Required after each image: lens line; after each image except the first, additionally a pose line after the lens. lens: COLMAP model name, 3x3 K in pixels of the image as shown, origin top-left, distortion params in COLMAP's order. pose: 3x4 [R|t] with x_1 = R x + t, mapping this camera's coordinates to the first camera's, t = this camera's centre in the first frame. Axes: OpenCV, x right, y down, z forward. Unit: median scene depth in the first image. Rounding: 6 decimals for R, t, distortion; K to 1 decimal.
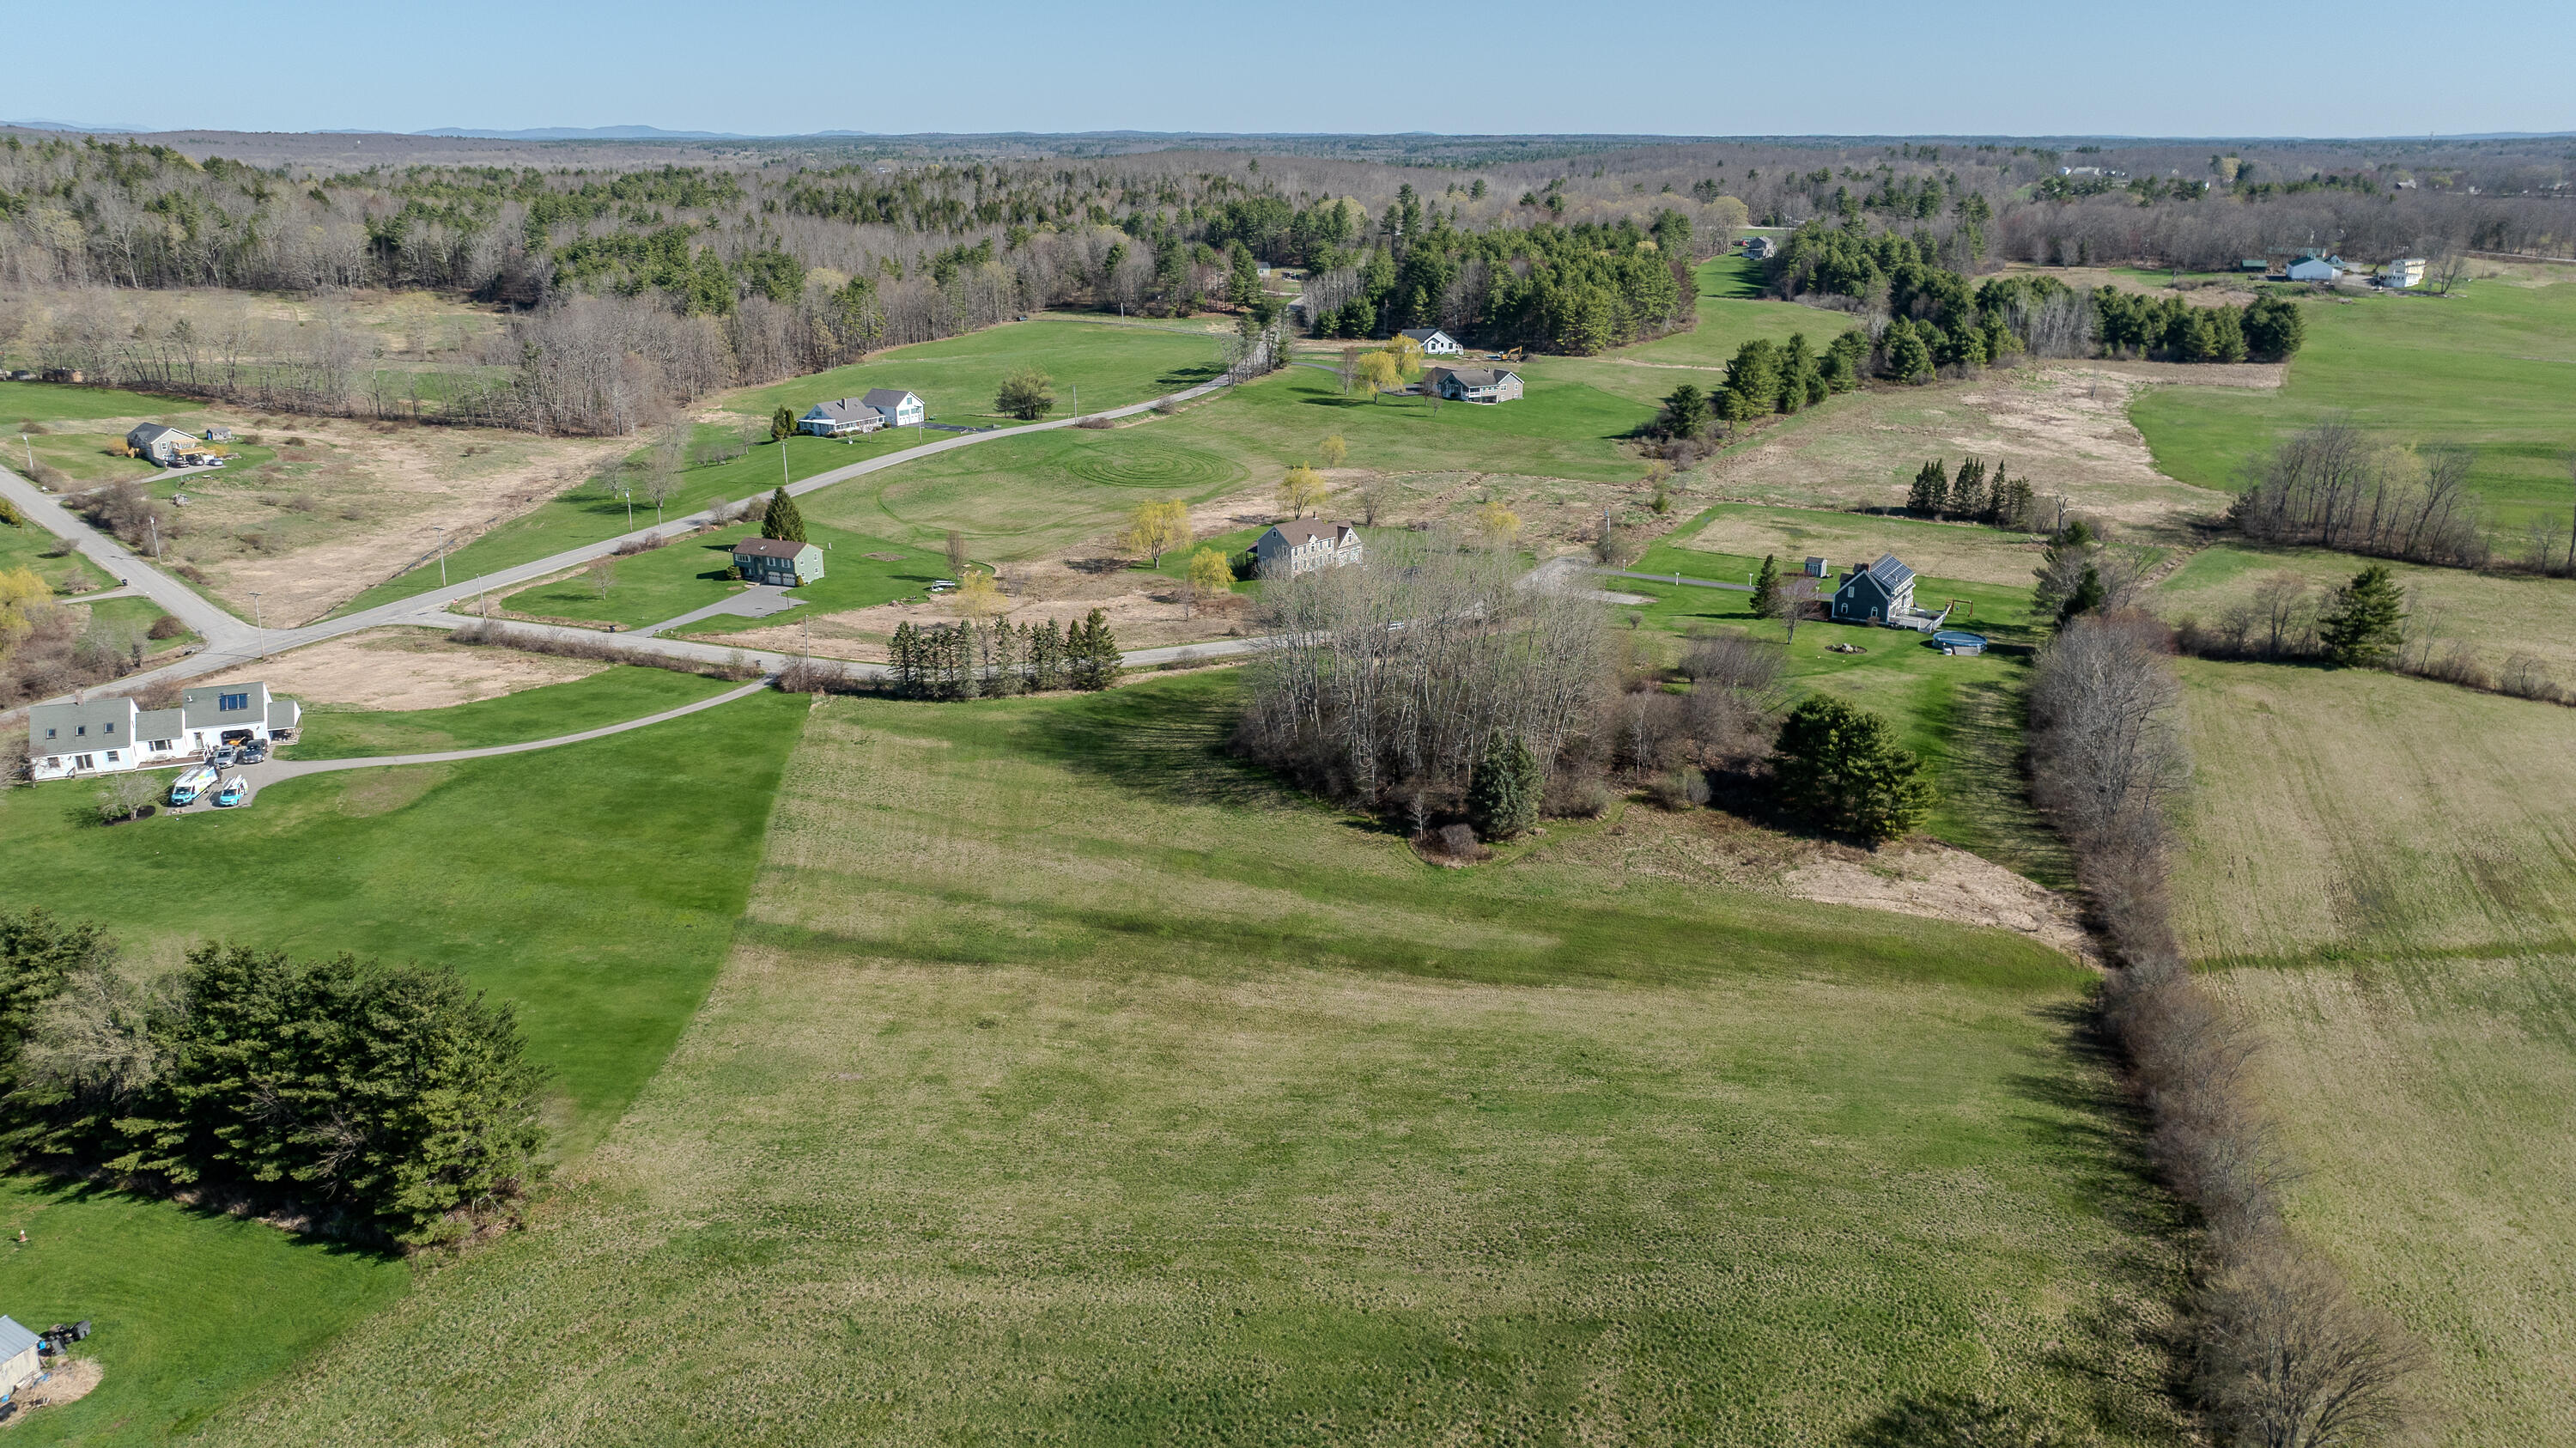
lens RADIAL K [[1804.6, 0, 1290.9], [0, 1804.6, 729.9], [0, 0, 1]] dist [-0.022267, 0.000806]
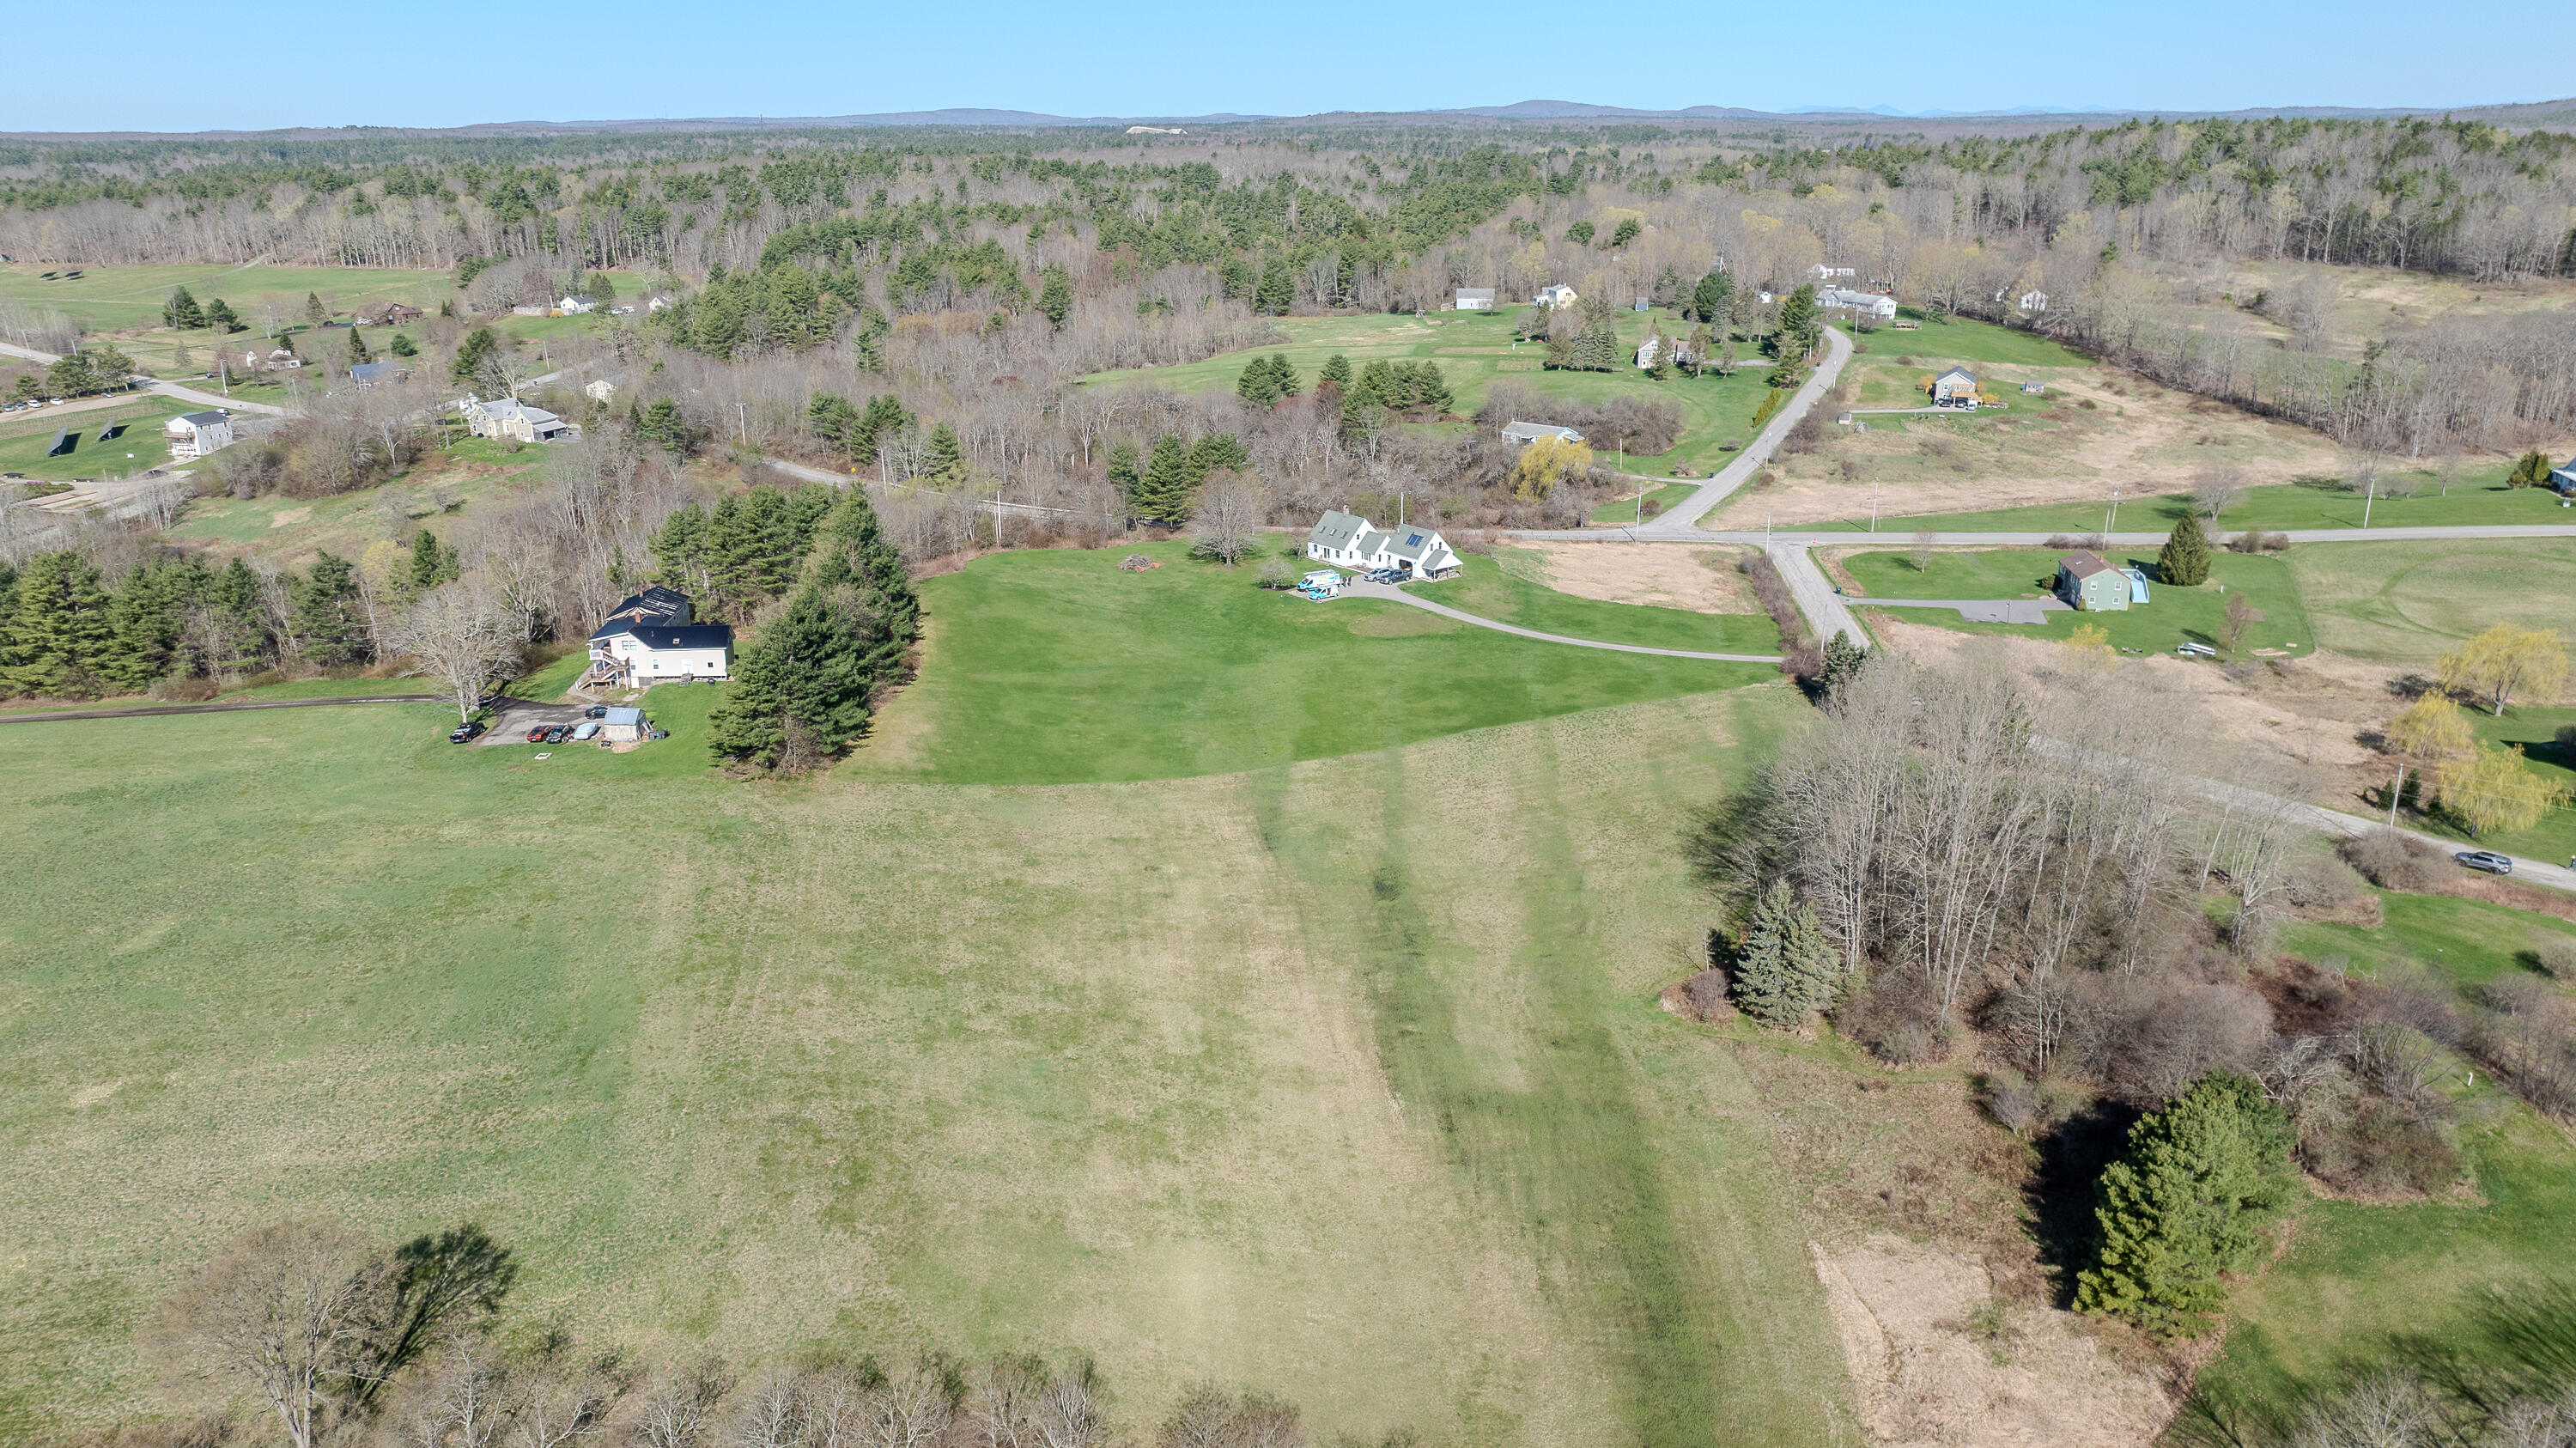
lens RADIAL K [[1824.5, 0, 1290.9], [0, 1824.5, 683.4], [0, 0, 1]] dist [-0.034815, 0.033902]
pose [[0.282664, 0.276422, -0.918527, 0.372871], [-0.289412, 0.937530, 0.193078, -0.084586], [0.914517, 0.211257, 0.345005, 0.255581]]
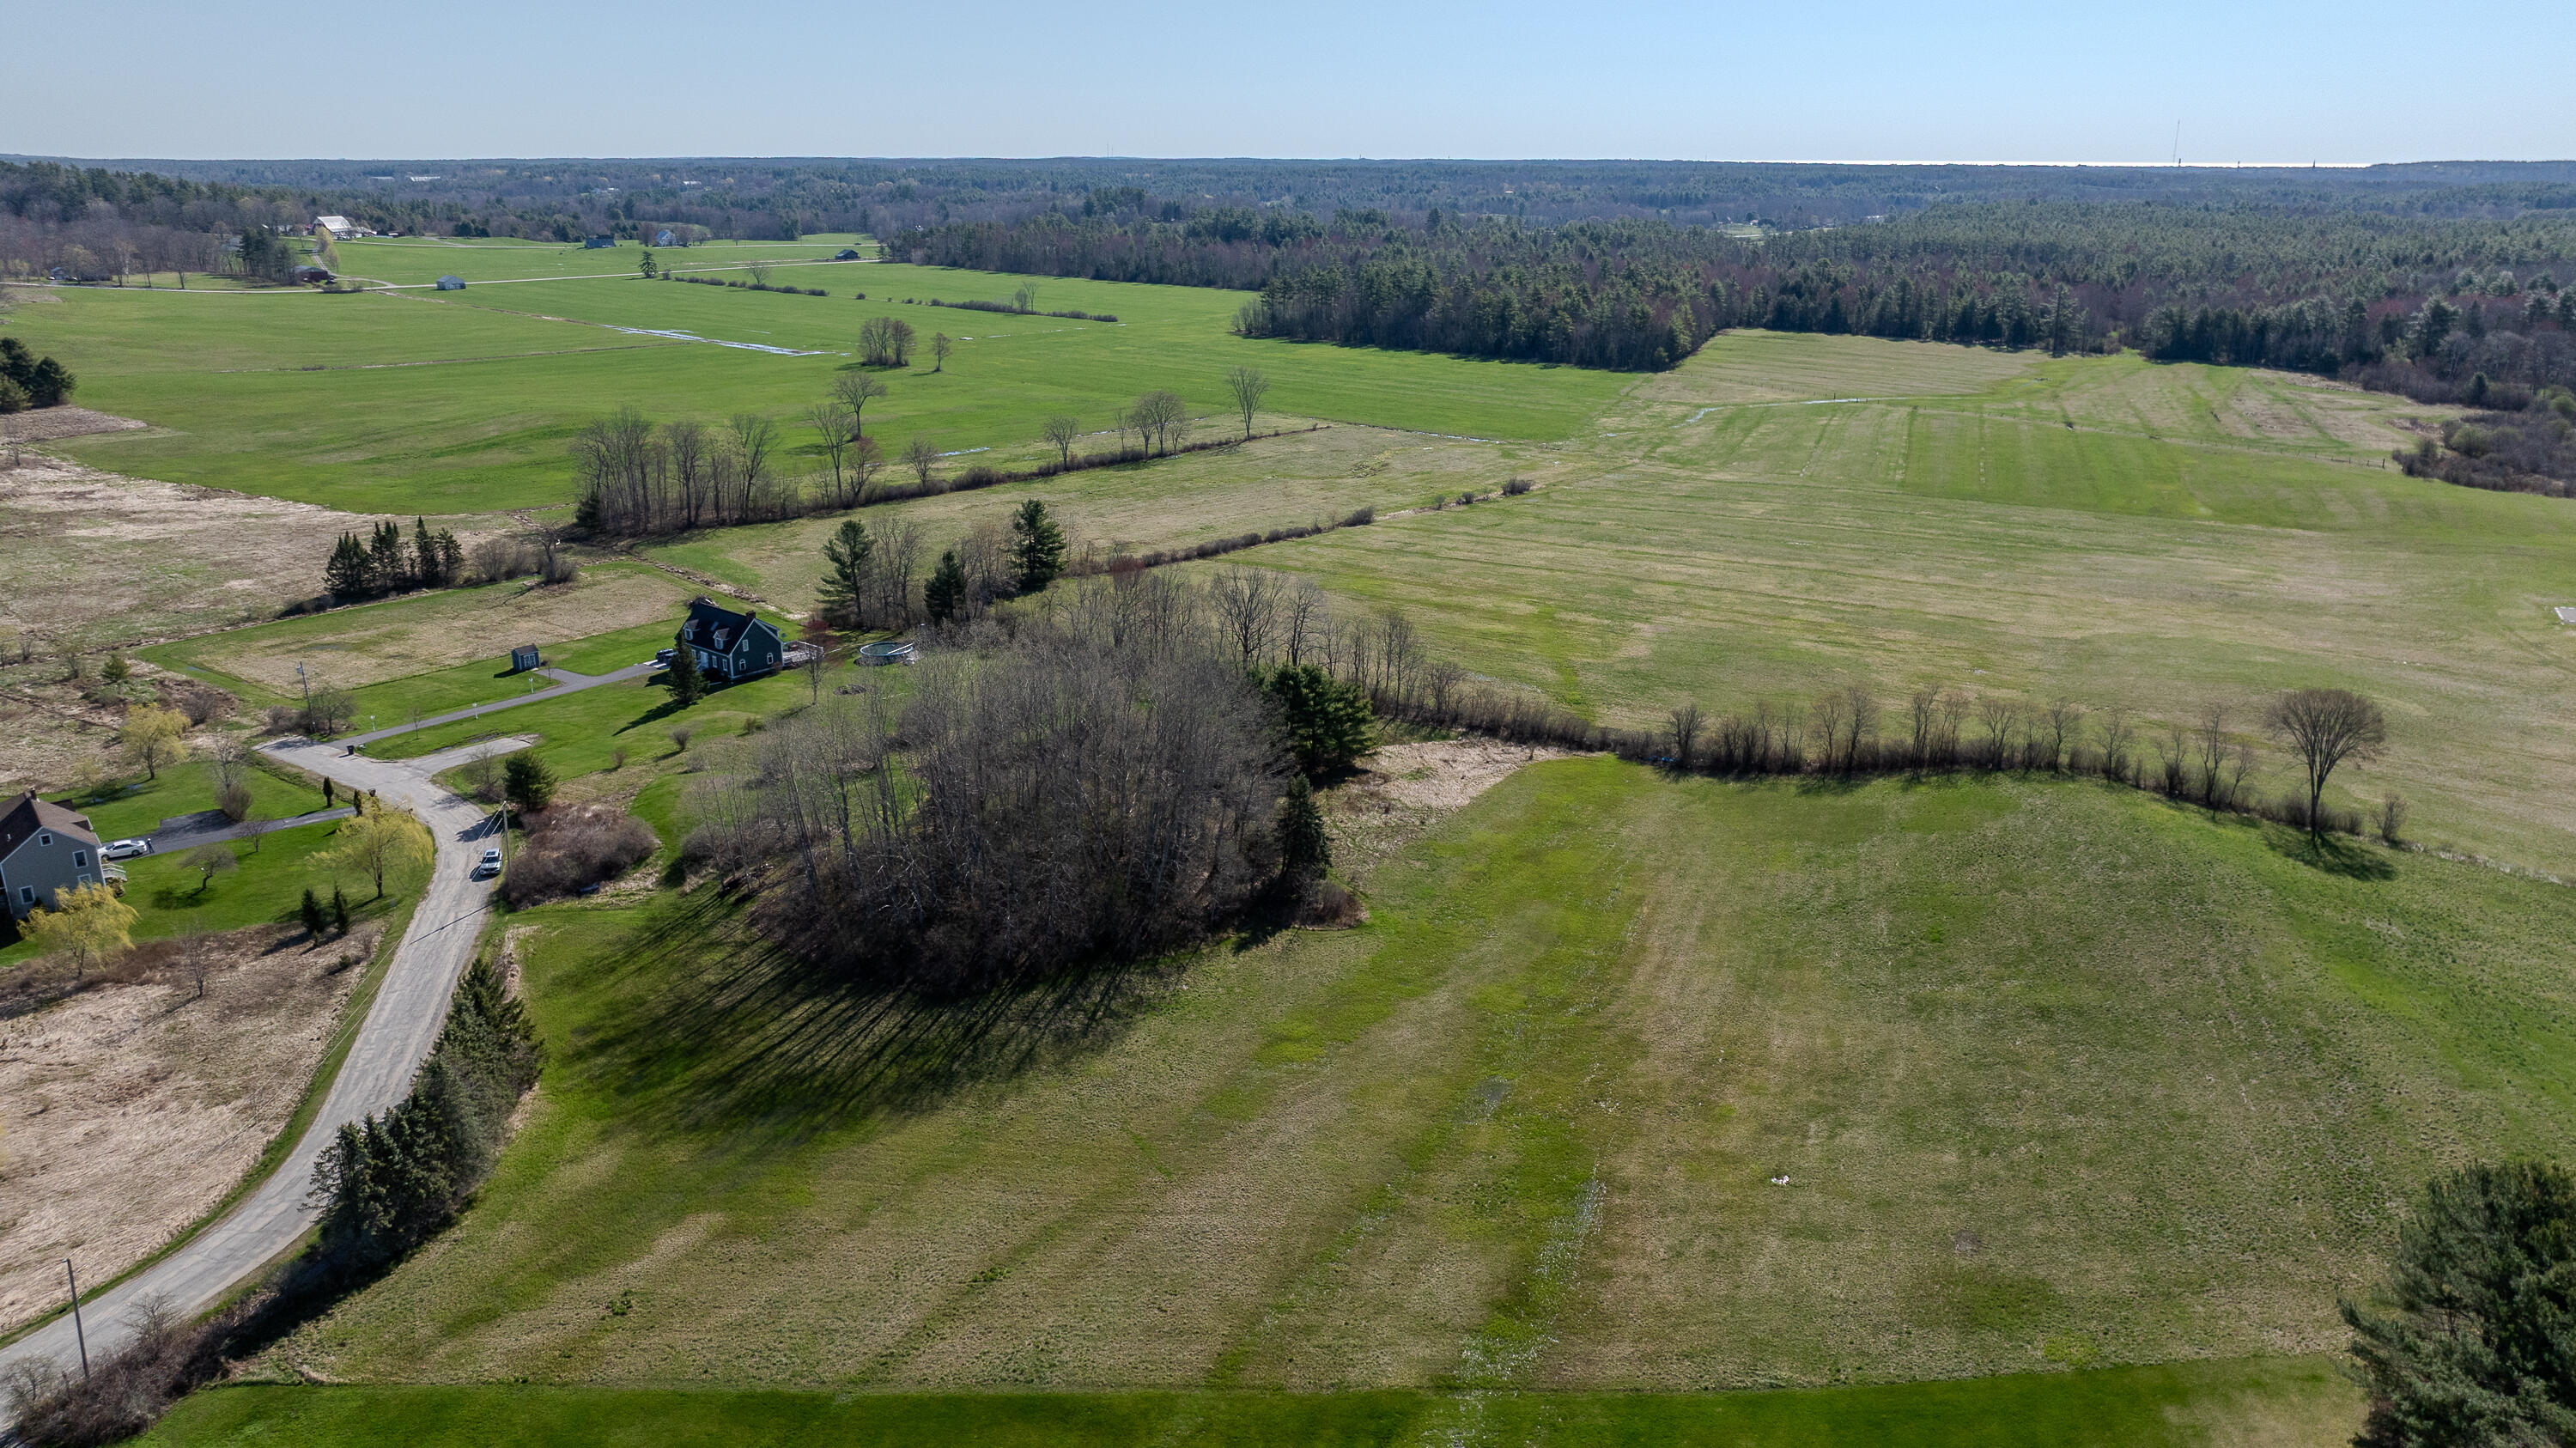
lens RADIAL K [[1824.5, 0, 1290.9], [0, 1824.5, 683.4], [0, 0, 1]] dist [-0.034815, 0.033902]
pose [[0.156079, -0.273923, 0.949003, -0.385590], [0.307936, 0.926388, 0.216750, -0.125790], [-0.938517, 0.258402, 0.228940, 0.382121]]
